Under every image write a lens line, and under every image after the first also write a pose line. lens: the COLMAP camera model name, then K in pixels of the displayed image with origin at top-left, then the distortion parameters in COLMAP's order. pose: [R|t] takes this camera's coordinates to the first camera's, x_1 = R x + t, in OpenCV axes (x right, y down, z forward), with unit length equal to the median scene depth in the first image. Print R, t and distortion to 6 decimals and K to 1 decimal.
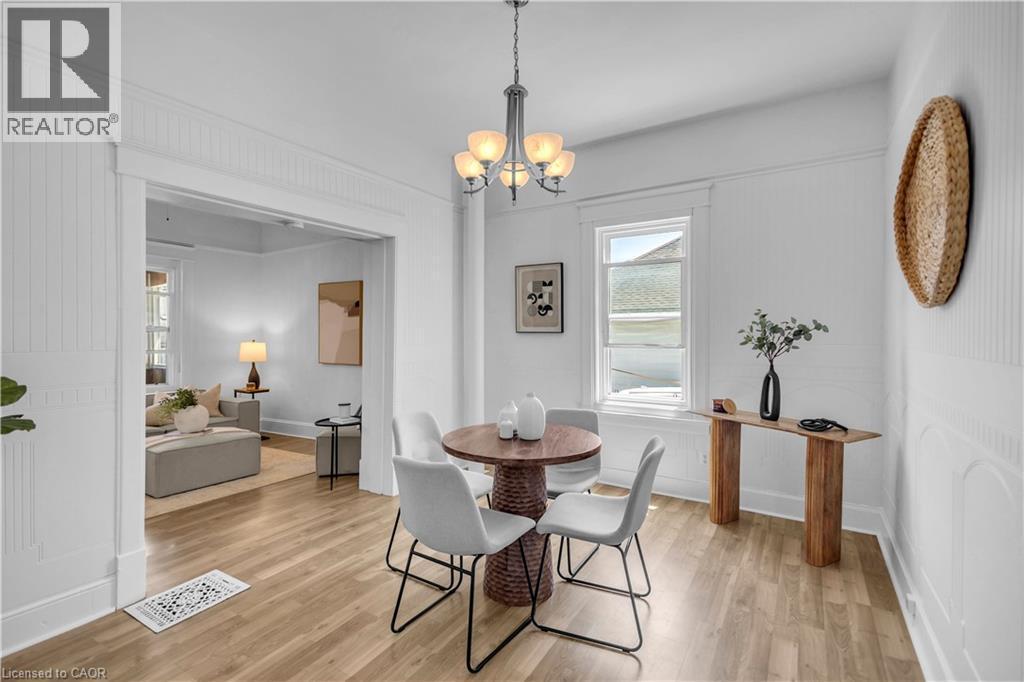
lens RADIAL K [[472.7, 0, 514.2], [0, 472.7, 327.0], [0, 0, 1]] dist [0.000919, -0.000808]
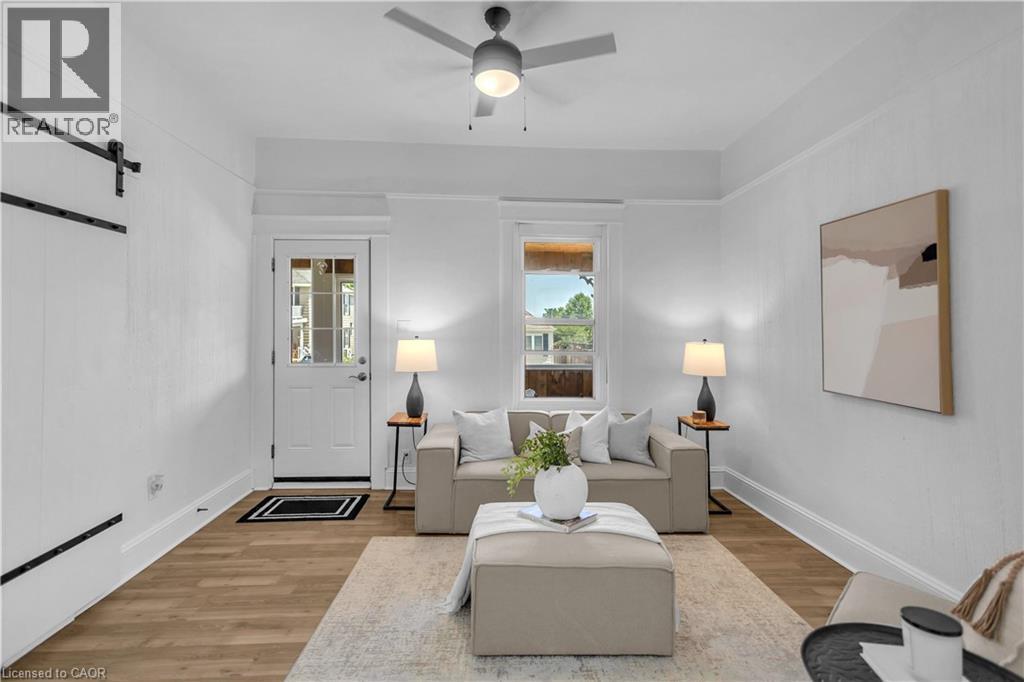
lens RADIAL K [[479.1, 0, 513.3], [0, 479.1, 317.8], [0, 0, 1]] dist [0.000990, -0.000864]
pose [[0.558634, -0.013310, -0.829307, -0.366166], [0.008750, 0.999910, -0.010154, 0.008362], [0.829368, -0.001584, 0.558701, 0.925746]]
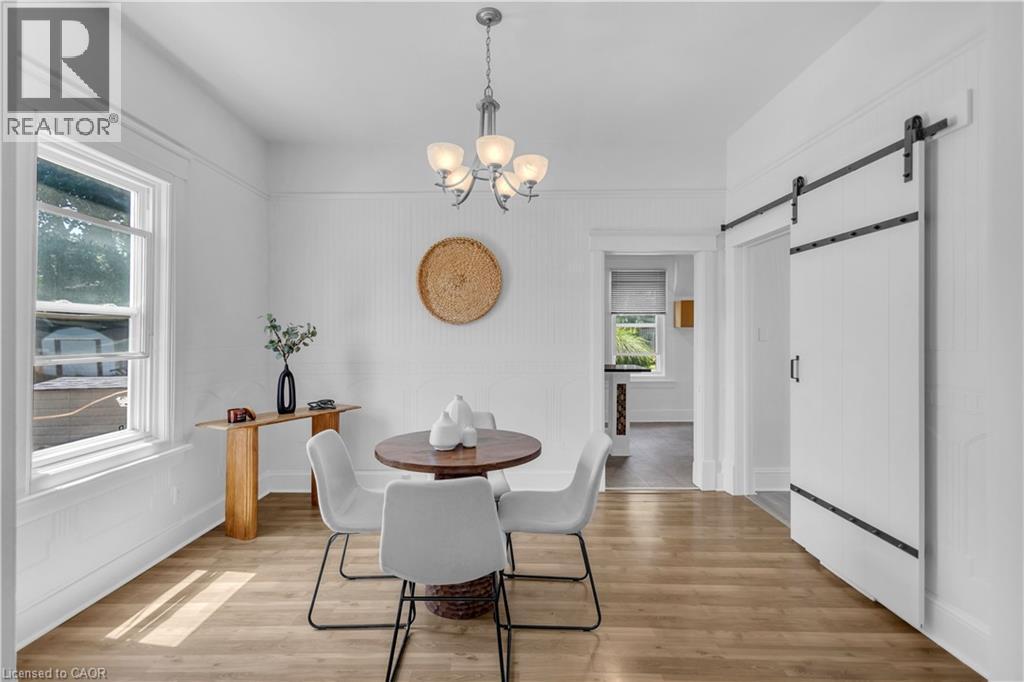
lens RADIAL K [[456.5, 0, 512.0], [0, 456.5, 333.5], [0, 0, 1]] dist [-0.000034, -0.000133]
pose [[-0.513900, 0.002562, 0.857846, -0.656921], [-0.004664, 0.999972, -0.005781, 0.010820], [-0.857838, -0.006972, -0.513874, 1.090288]]
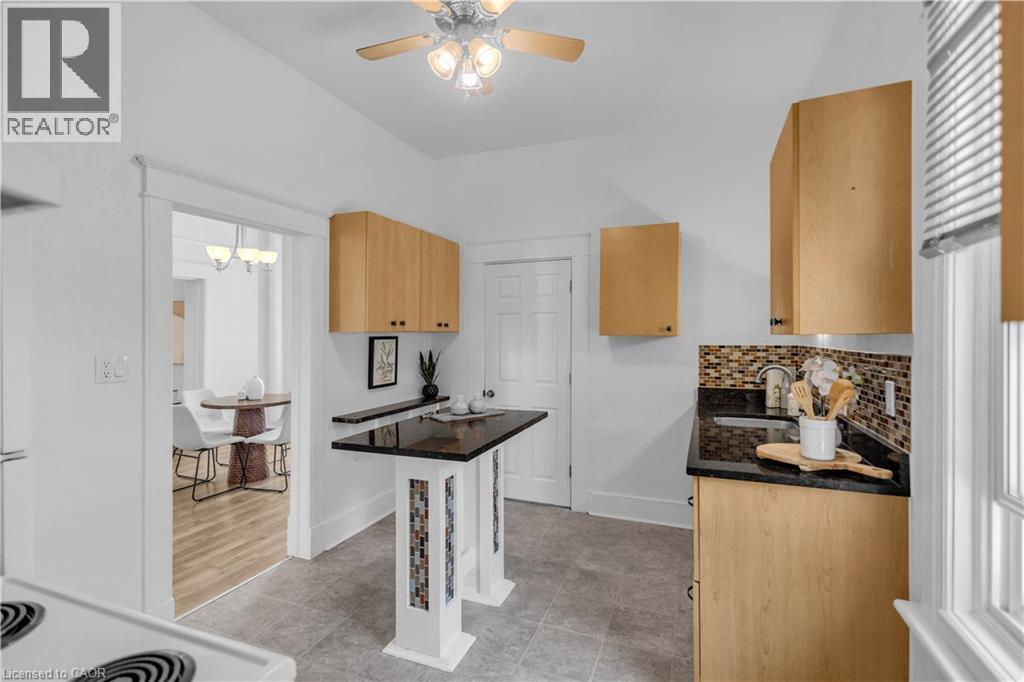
lens RADIAL K [[456.5, 0, 512.0], [0, 456.5, 333.5], [0, 0, 1]] dist [-0.000034, -0.000133]
pose [[0.984581, 0.004451, 0.174871, 0.567773], [-0.004681, 0.999989, 0.000903, -0.027954], [-0.174865, -0.001707, 0.984591, -0.768114]]
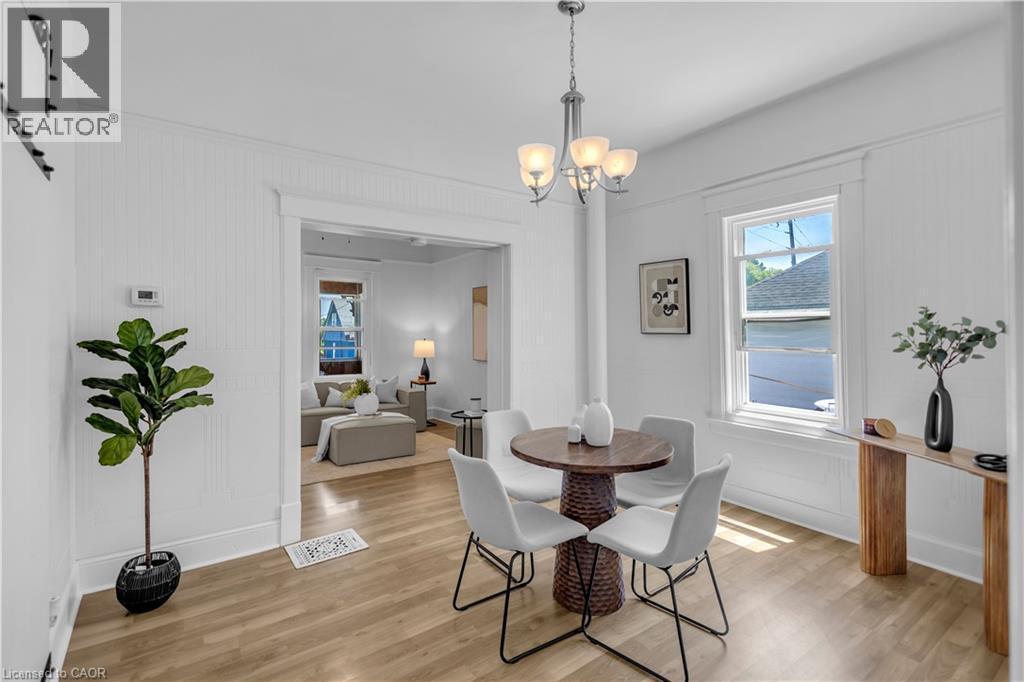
lens RADIAL K [[479.1, 0, 513.3], [0, 479.1, 317.8], [0, 0, 1]] dist [0.000990, -0.000864]
pose [[0.922692, -0.009560, -0.385419, 0.201067], [0.004464, 0.999890, -0.014113, -0.011254], [0.385511, 0.011302, 0.922634, 0.009346]]
